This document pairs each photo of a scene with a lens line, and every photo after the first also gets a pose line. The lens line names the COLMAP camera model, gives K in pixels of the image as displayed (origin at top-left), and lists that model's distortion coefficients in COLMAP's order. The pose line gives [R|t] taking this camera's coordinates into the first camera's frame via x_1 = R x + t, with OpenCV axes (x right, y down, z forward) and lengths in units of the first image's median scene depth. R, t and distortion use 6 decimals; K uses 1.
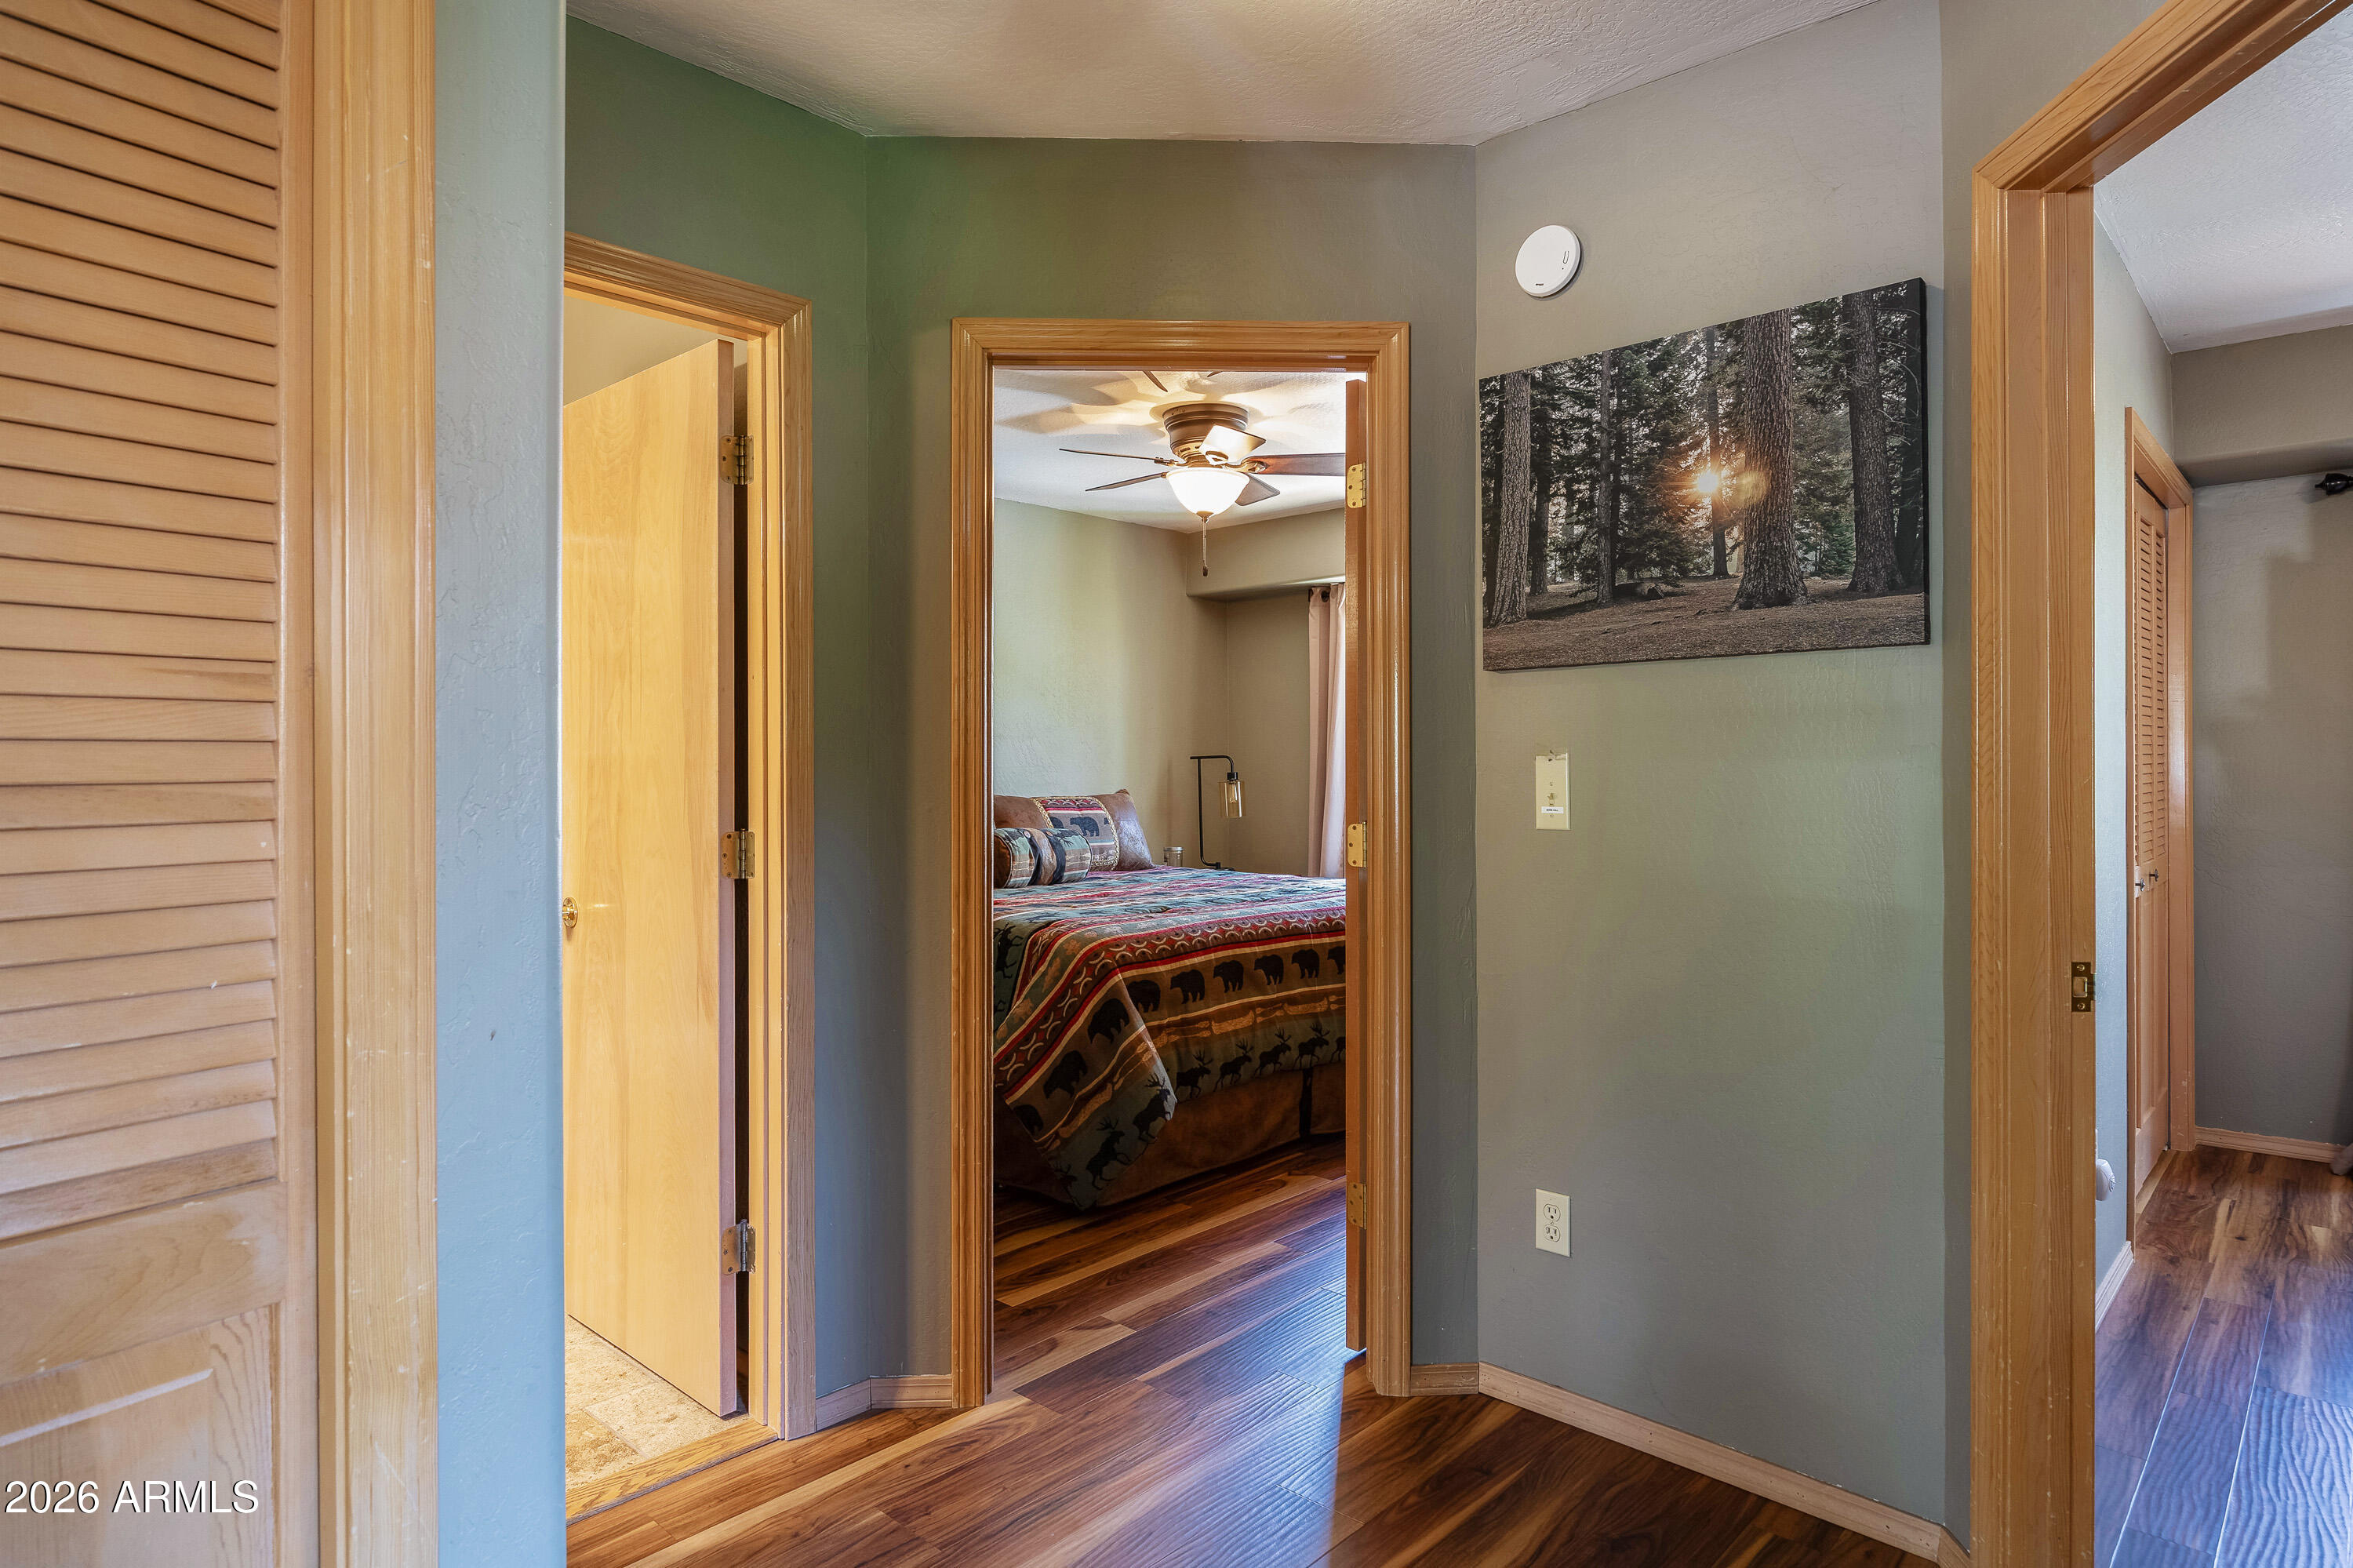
lens RADIAL K [[1323.8, 0, 1170.9], [0, 1323.8, 763.3], [0, 0, 1]] dist [-0.002593, 0.002014]
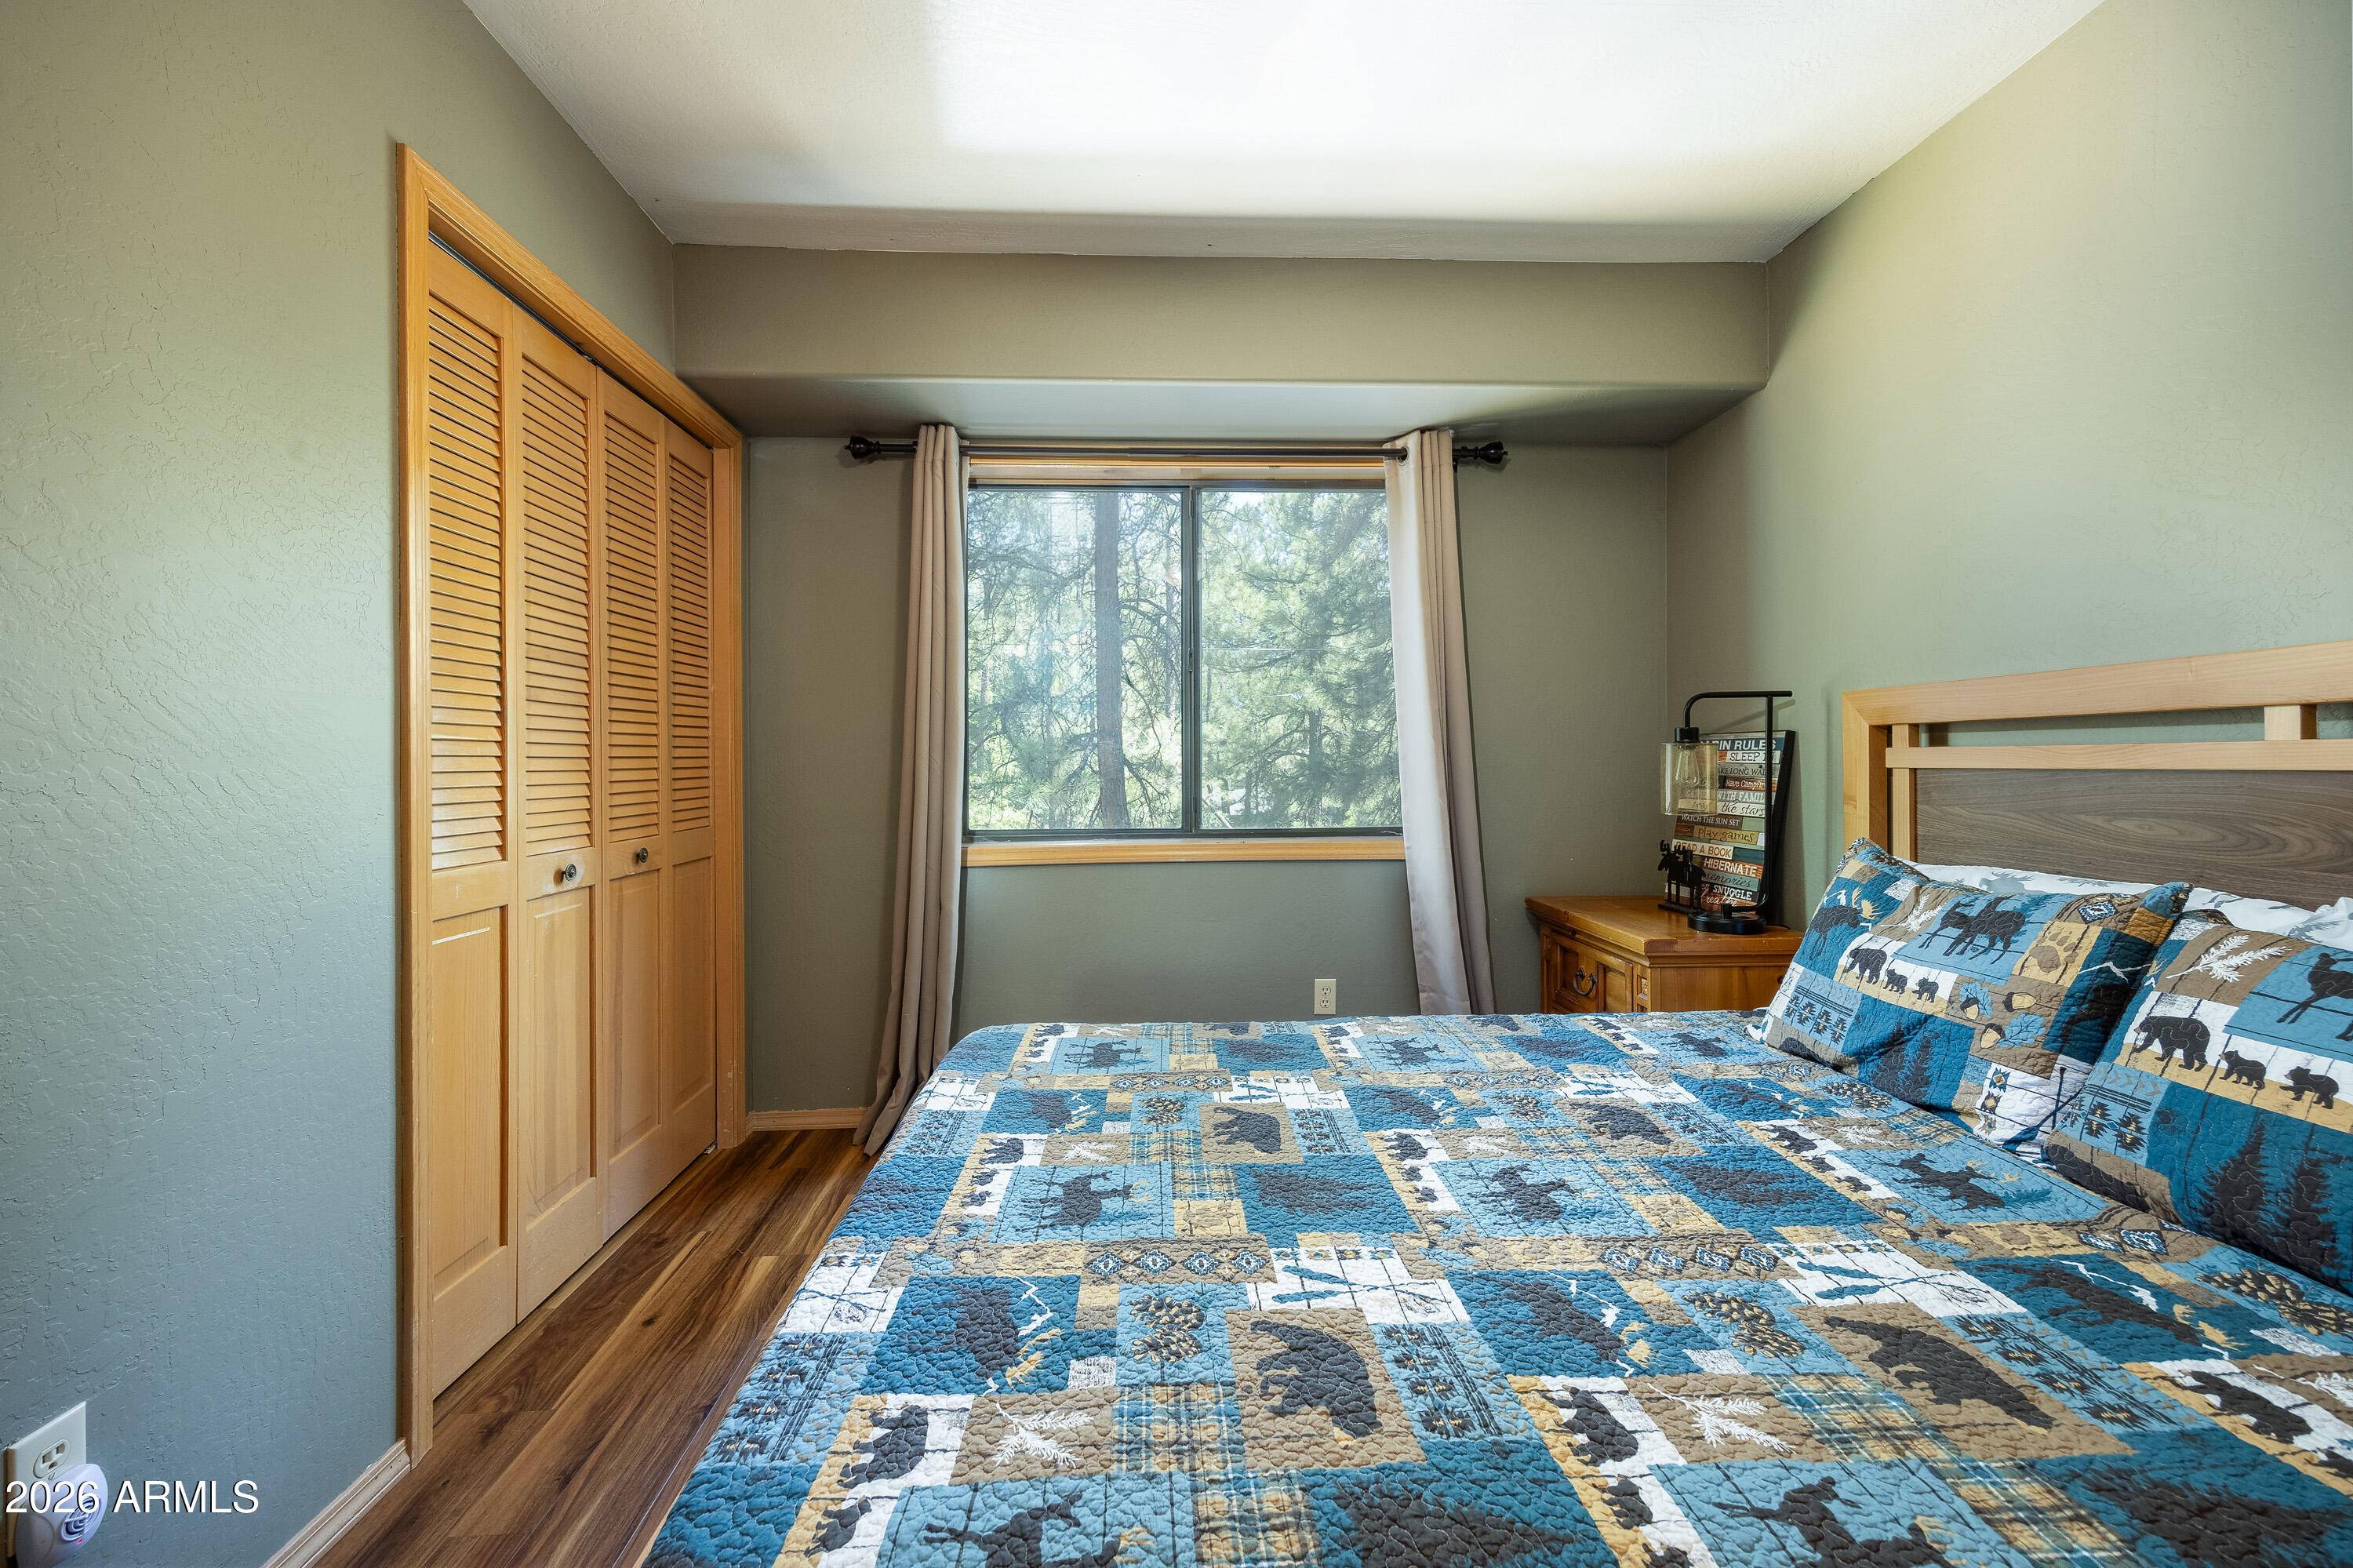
lens RADIAL K [[906.8, 0, 1191.3], [0, 906.8, 761.3], [0, 0, 1]] dist [0.004624, -0.001241]
pose [[0.679409, 0.015487, 0.733596, 0.565767], [-0.014069, 0.999868, -0.008079, 0.025537], [-0.733625, -0.004832, 0.679537, 0.362261]]
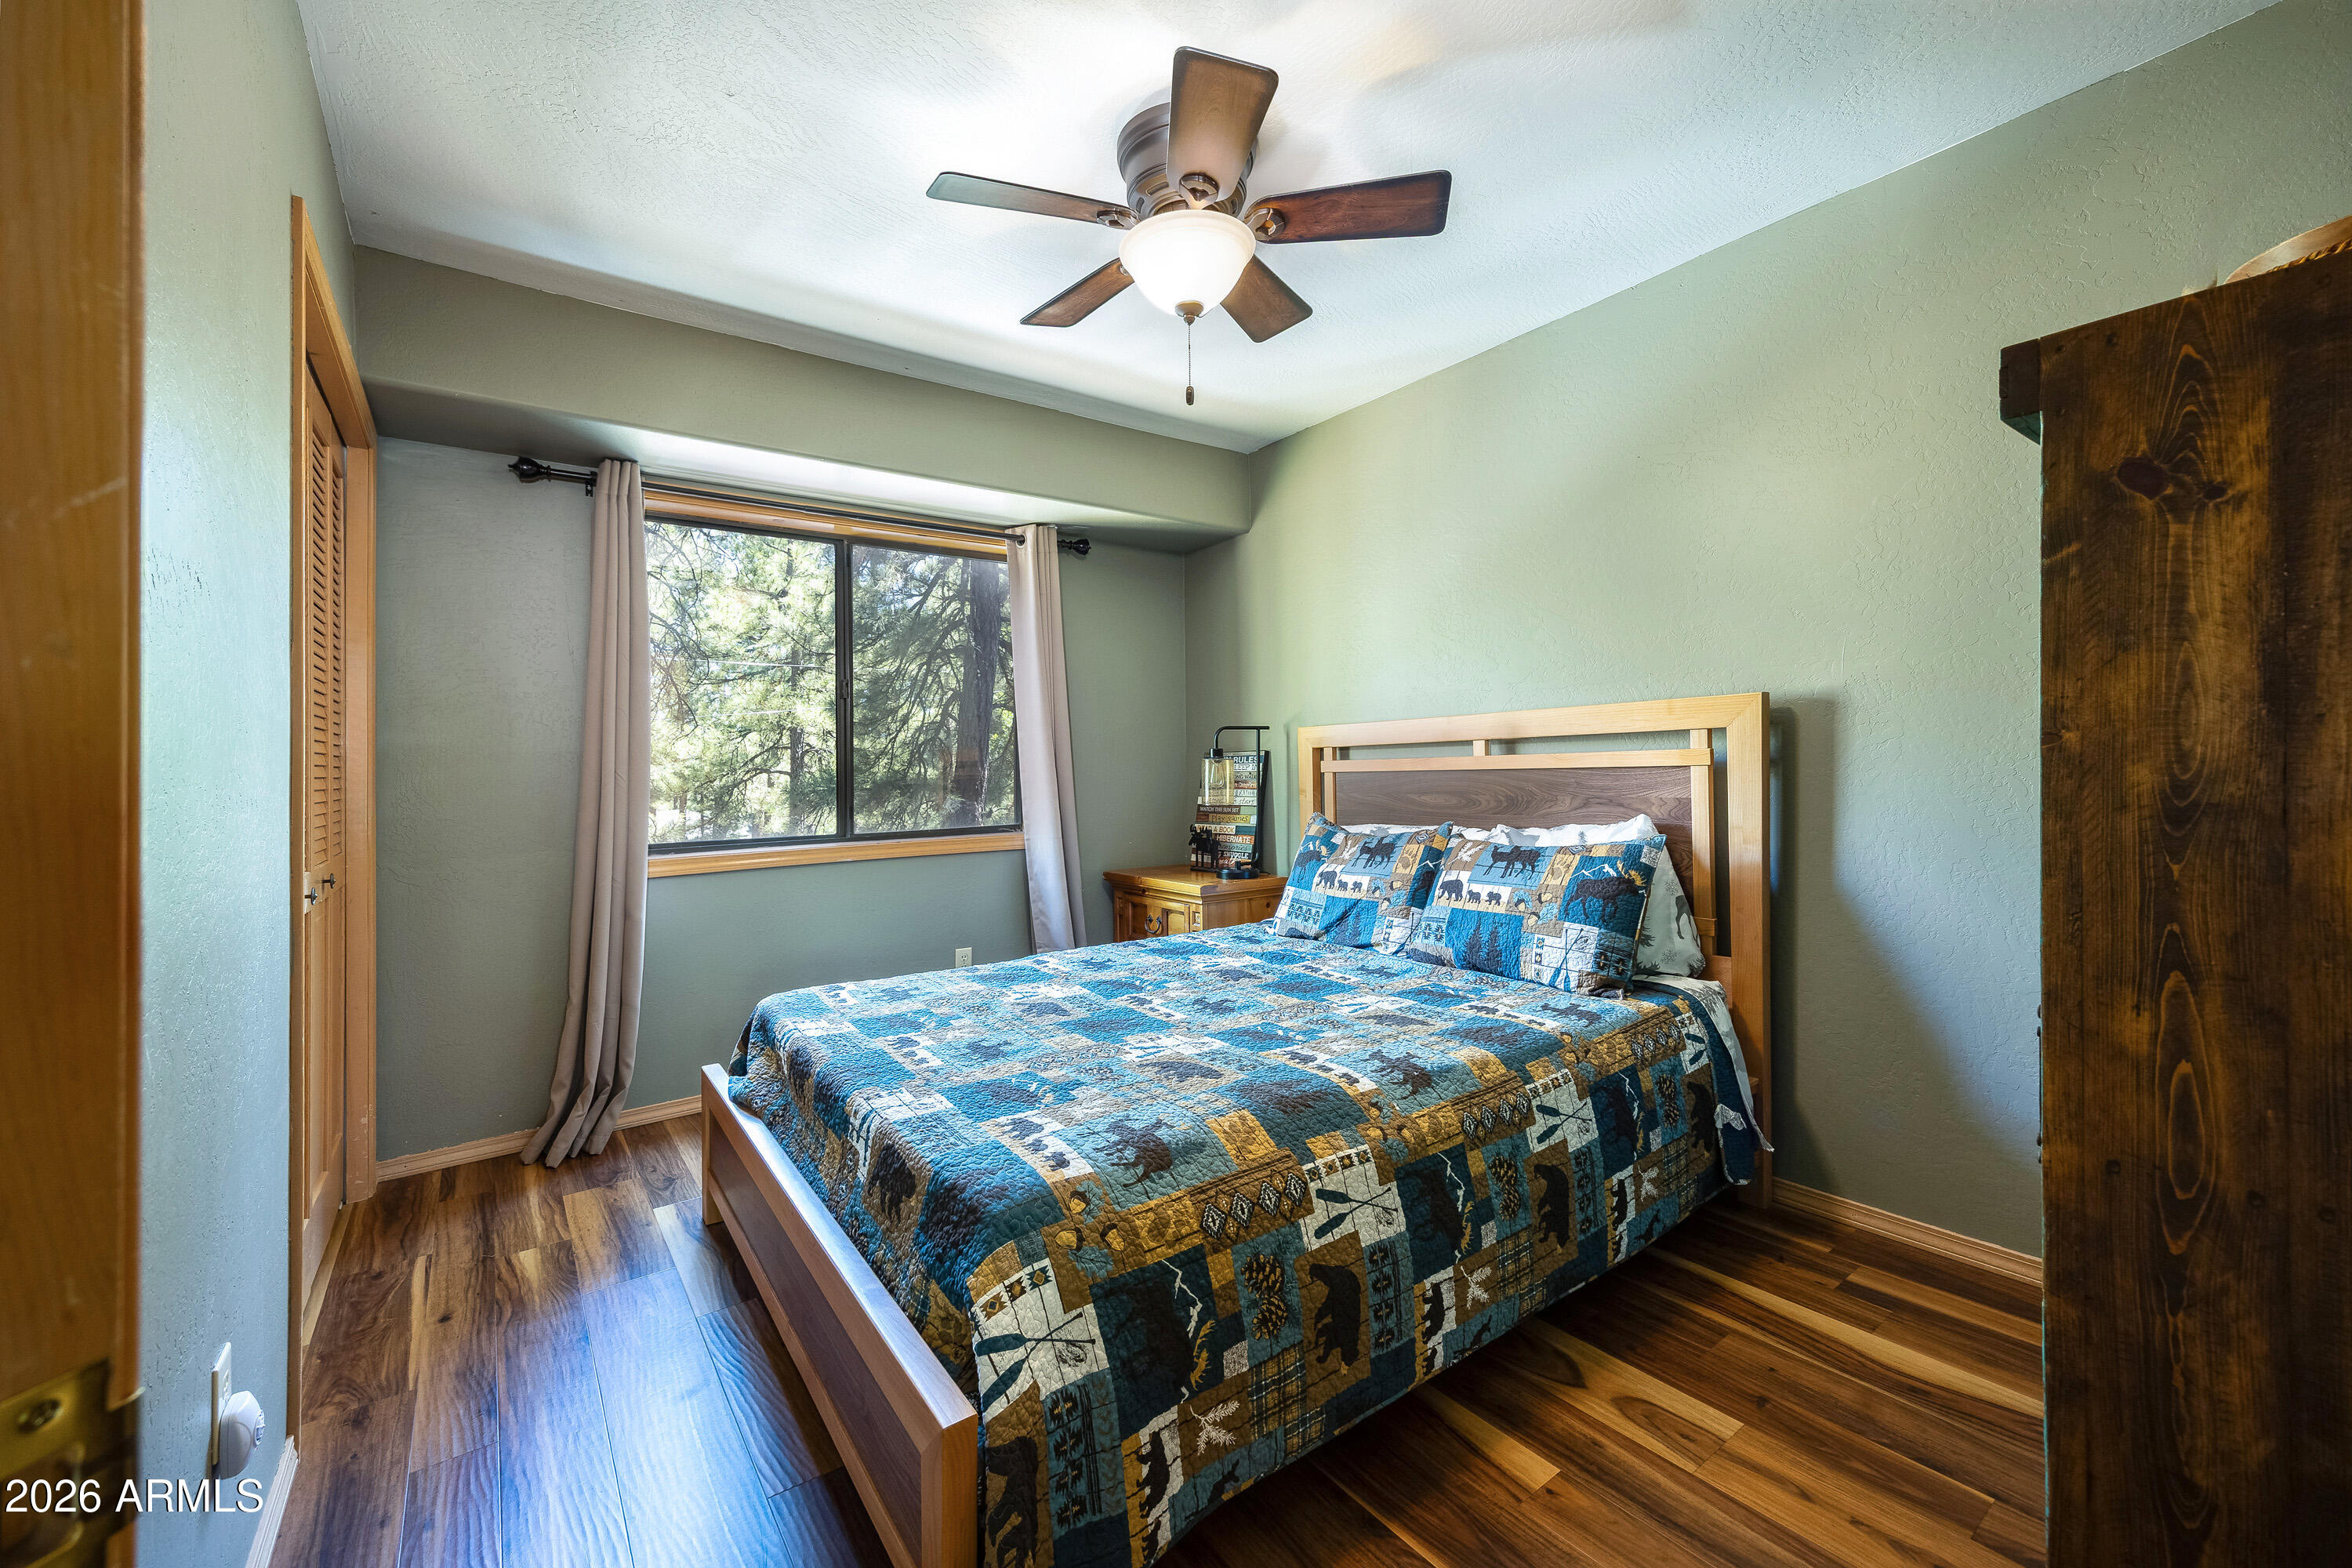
lens RADIAL K [[906.3, 0, 1161.7], [0, 906.3, 774.5], [0, 0, 1]] dist [0.004624, -0.001241]
pose [[0.179850, 0.012914, 0.983609, 0.302484], [0.007991, 0.999862, -0.014588, 0.033378], [-0.983662, 0.010484, 0.179722, 0.418928]]
